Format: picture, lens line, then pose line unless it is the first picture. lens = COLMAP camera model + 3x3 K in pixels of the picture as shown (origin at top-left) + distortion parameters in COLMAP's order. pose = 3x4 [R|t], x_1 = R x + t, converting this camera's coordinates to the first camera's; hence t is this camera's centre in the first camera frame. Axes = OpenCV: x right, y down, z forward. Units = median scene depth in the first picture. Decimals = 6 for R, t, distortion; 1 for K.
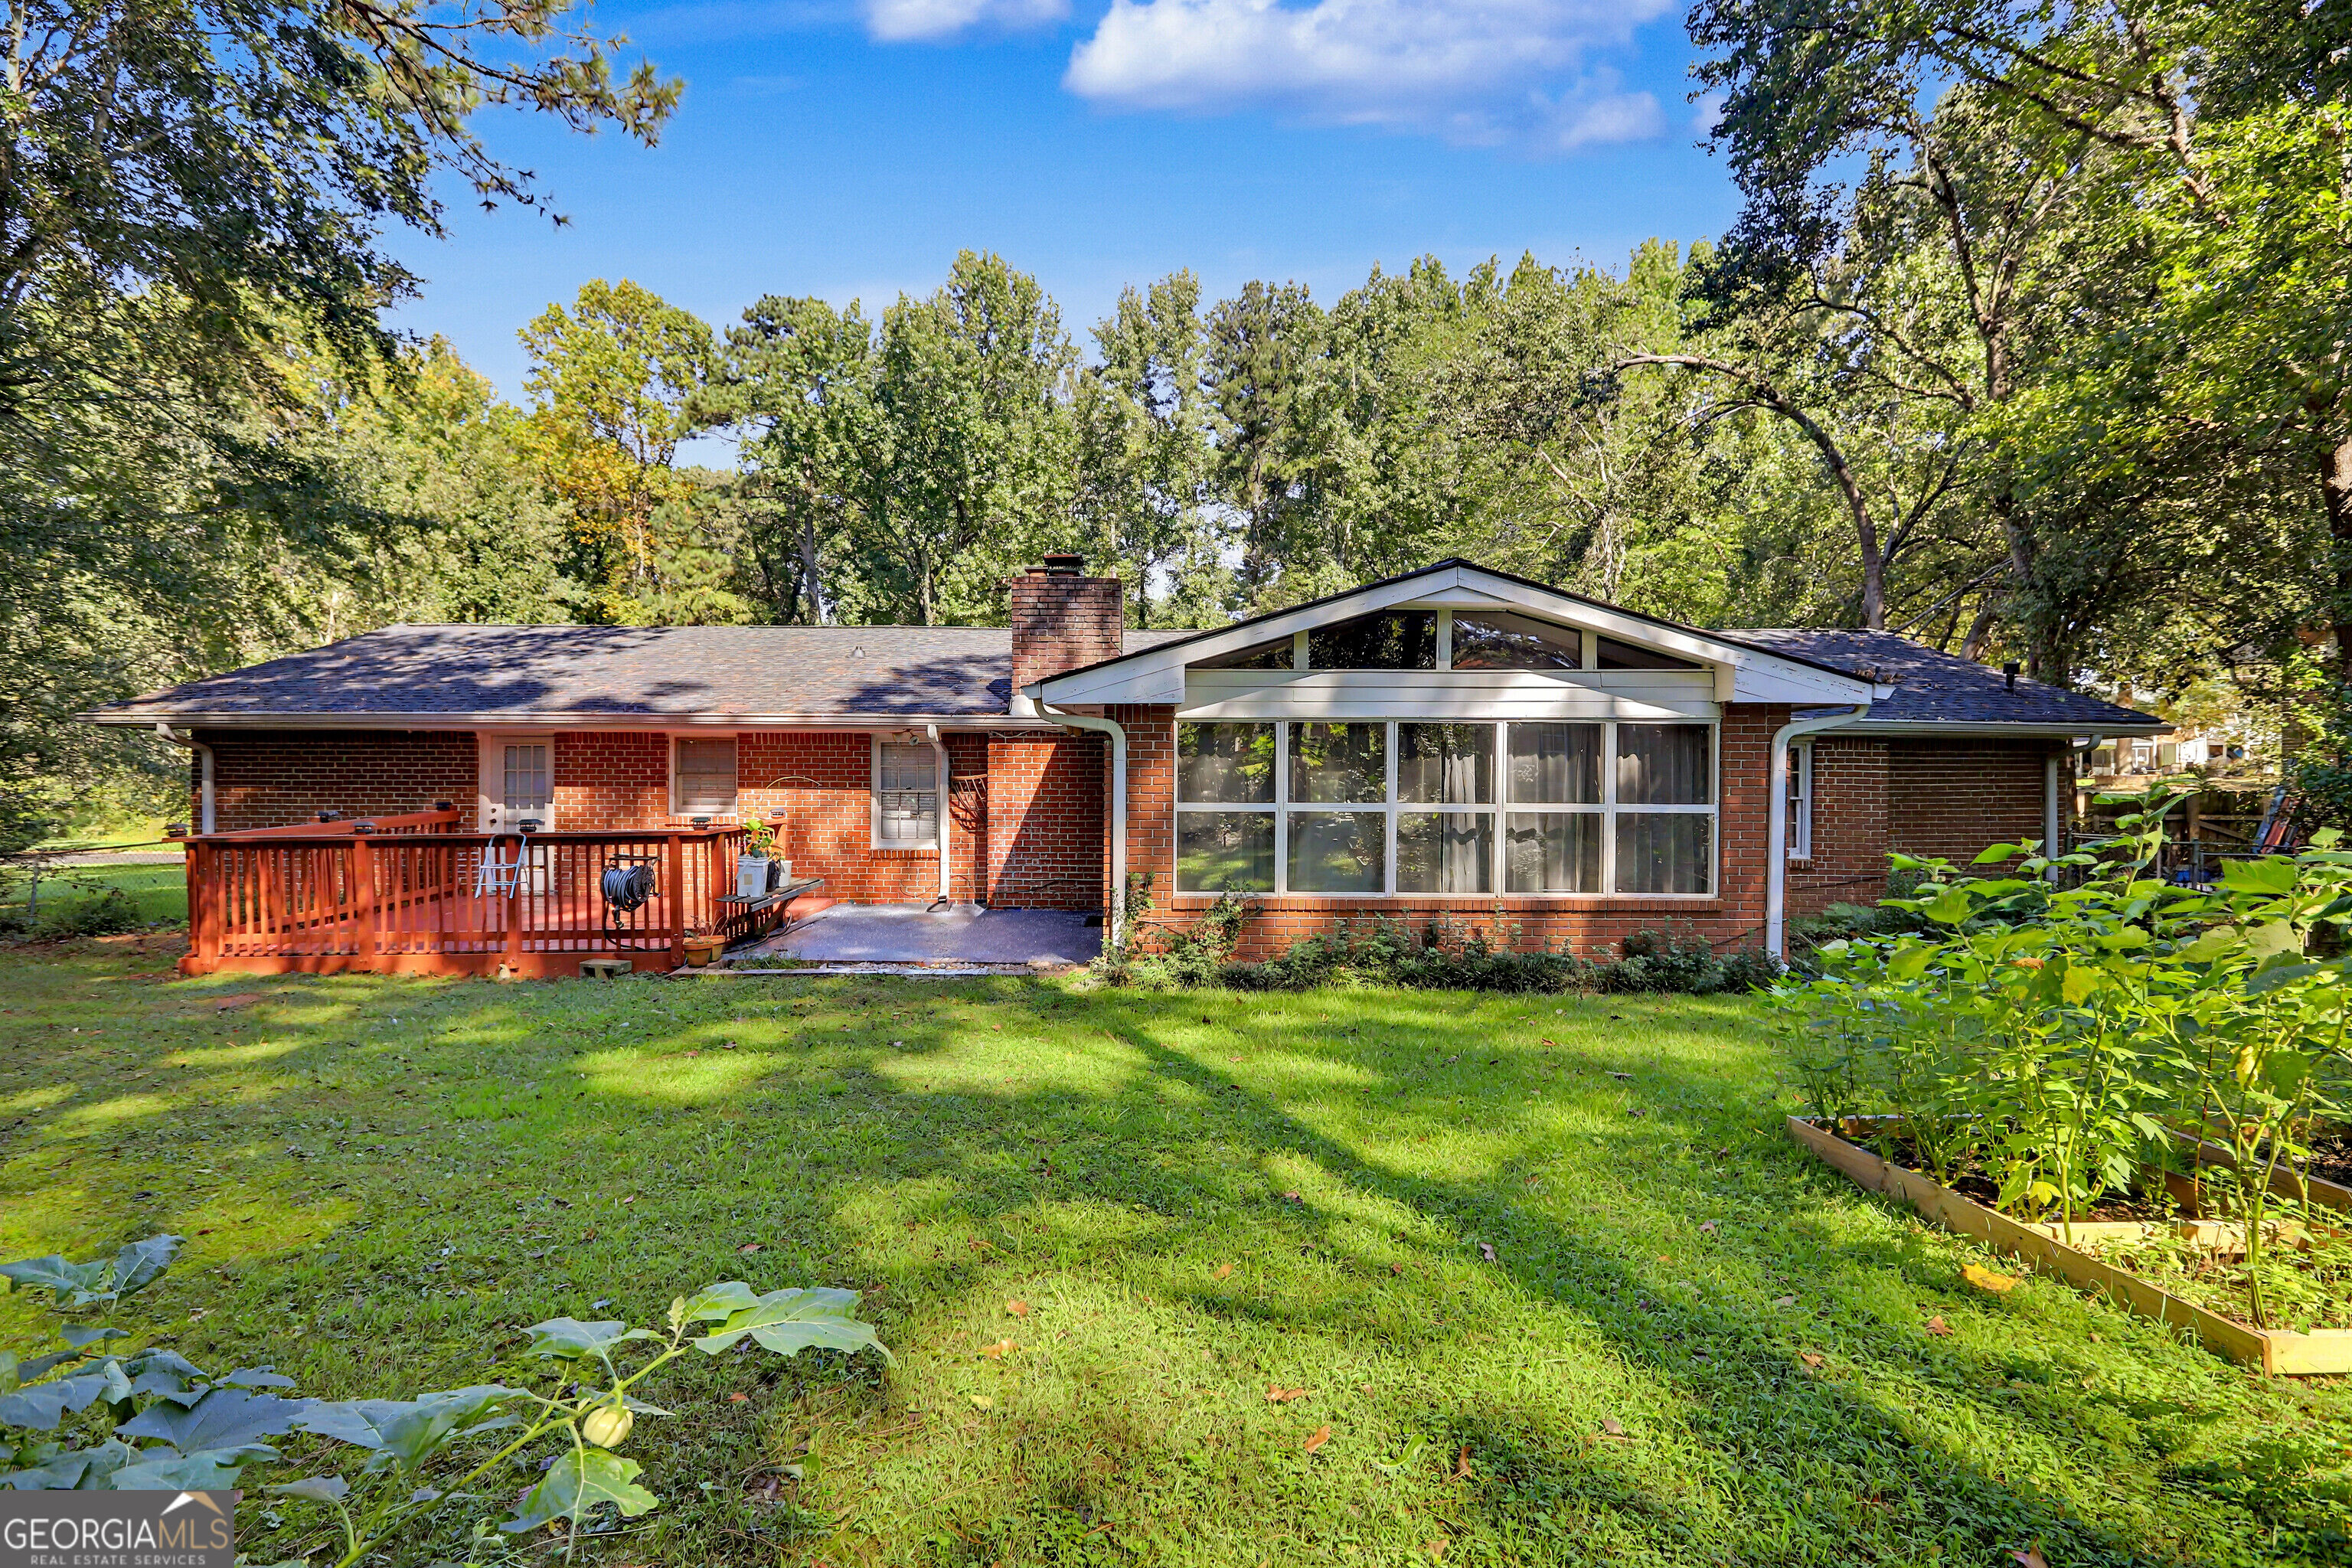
lens RADIAL K [[1053.6, 0, 1176.0], [0, 1053.6, 784.0], [0, 0, 1]] dist [-0.005322, -0.000138]
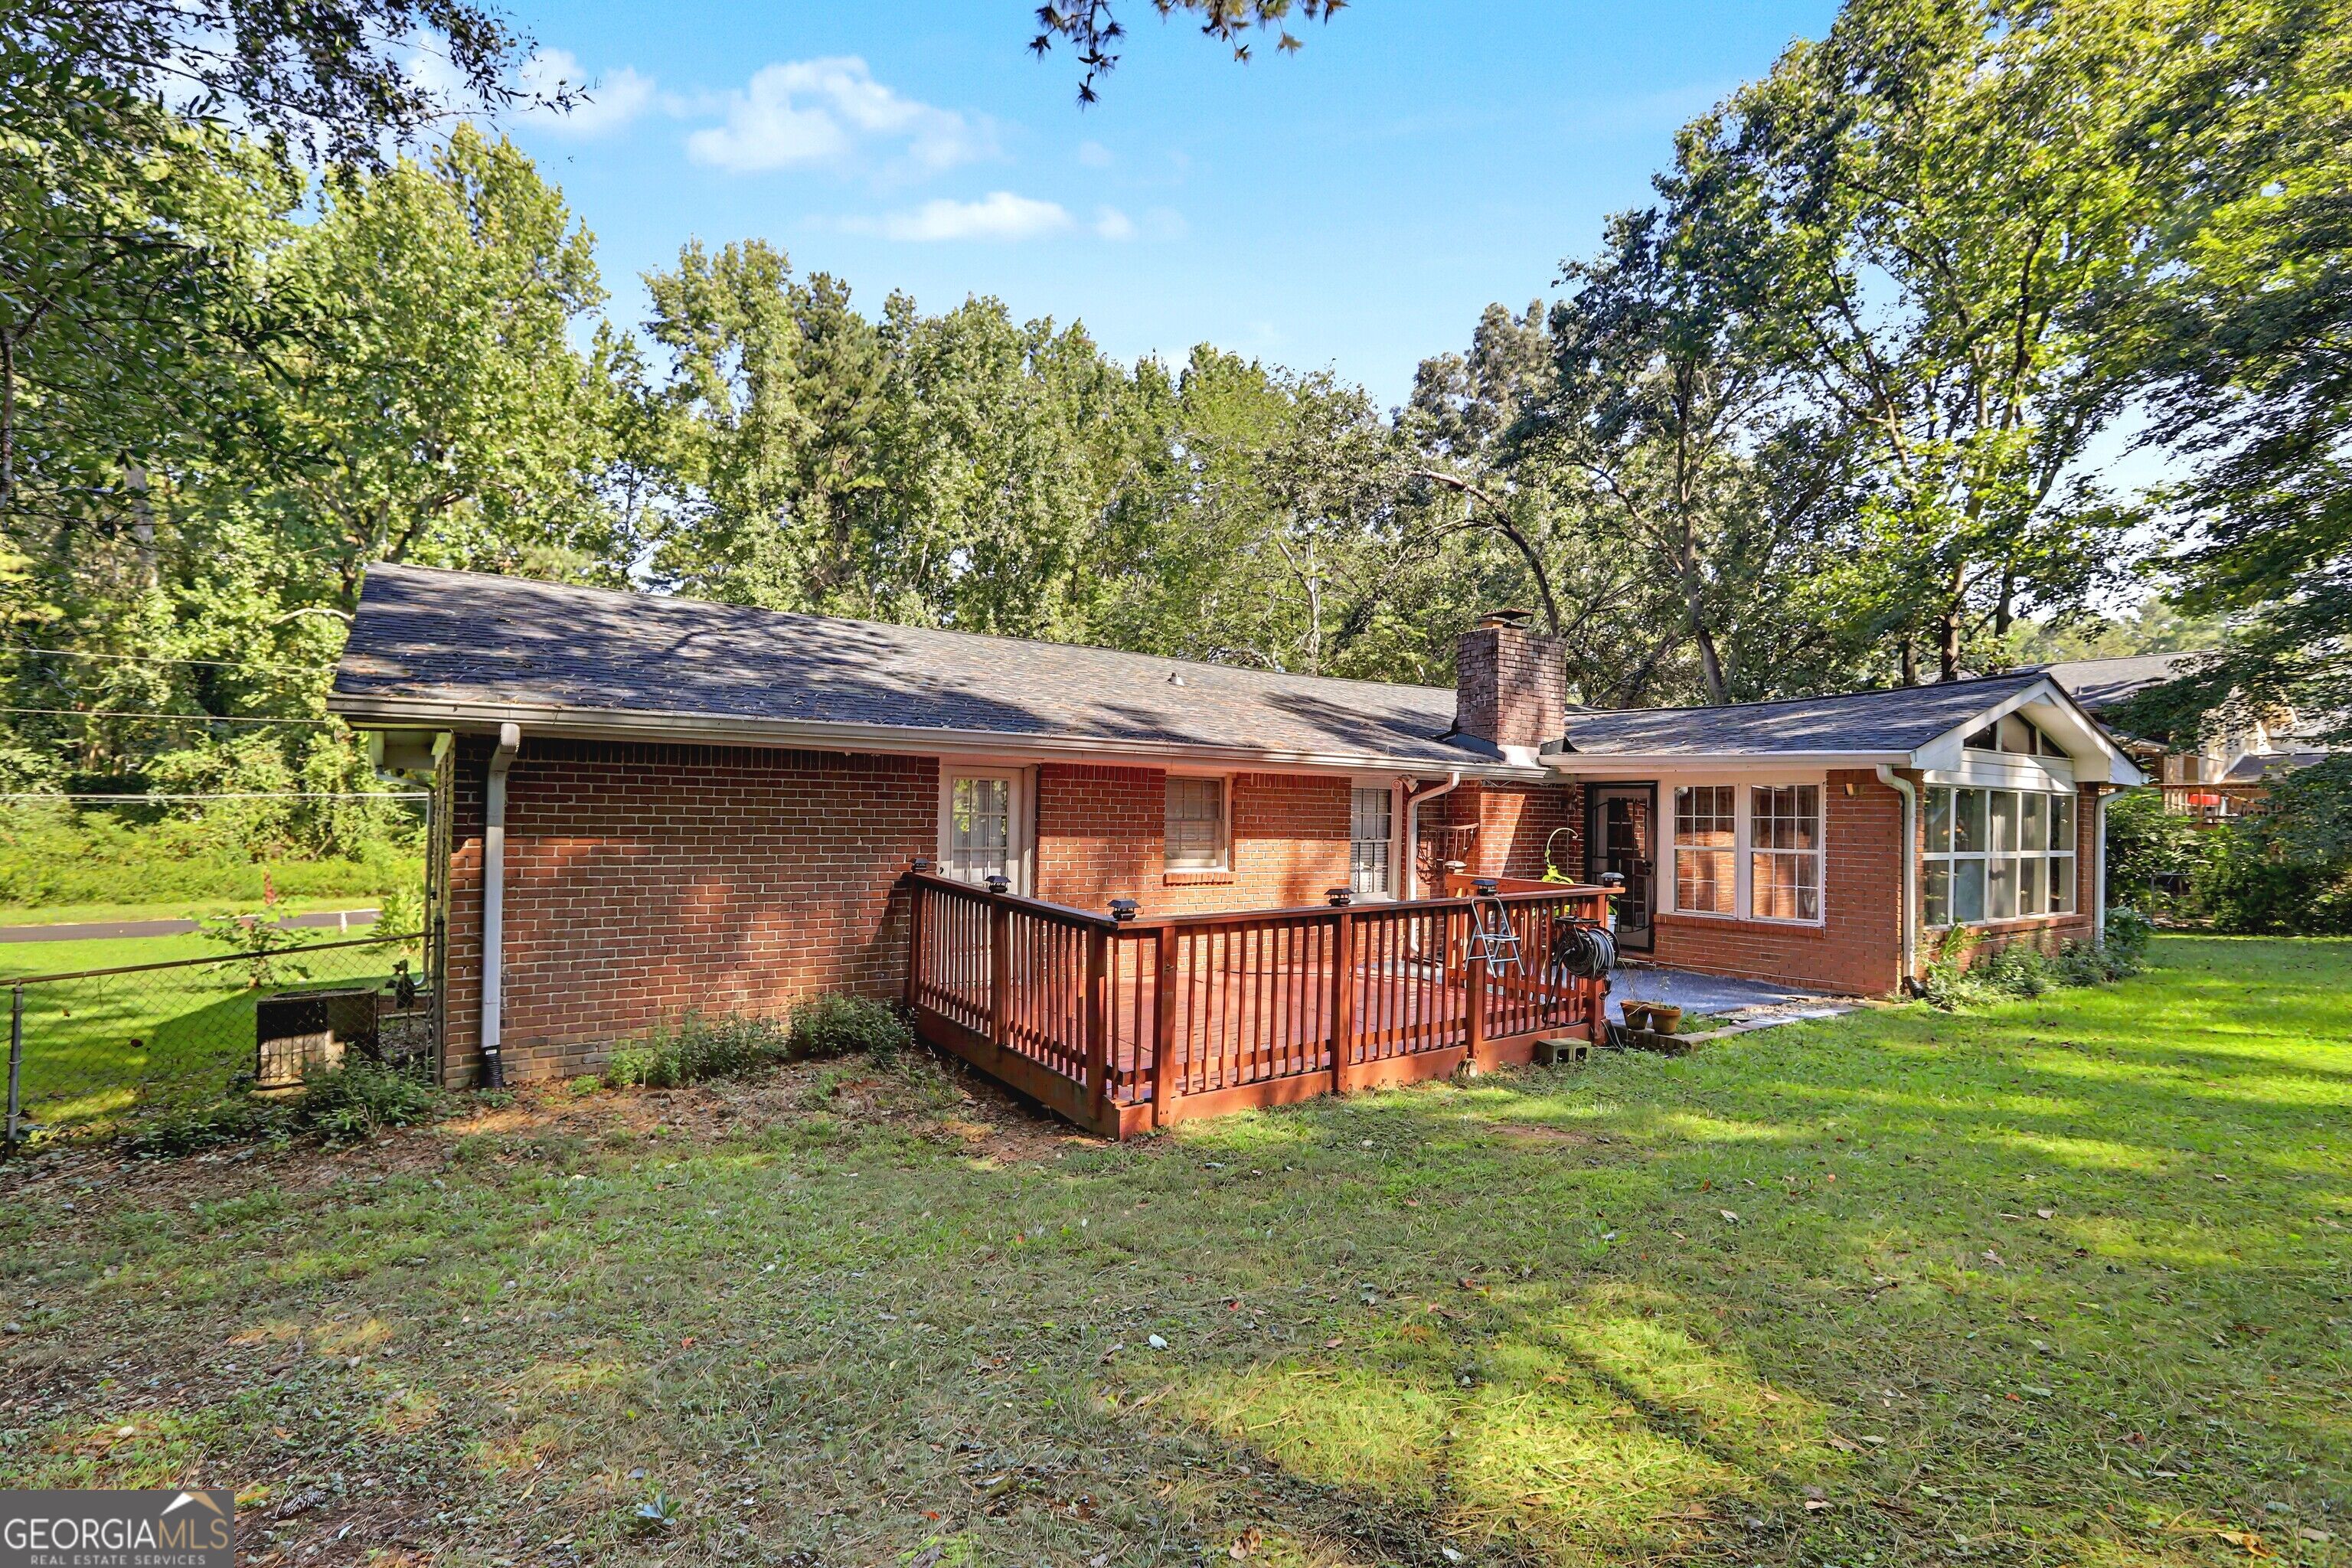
lens RADIAL K [[1053.6, 0, 1176.0], [0, 1053.6, 784.0], [0, 0, 1]] dist [-0.005322, -0.000138]
pose [[0.837068, 0.026695, 0.546448, -0.917233], [-0.009368, 0.999362, -0.034470, -0.009928], [-0.547019, 0.023734, 0.836784, 0.319064]]
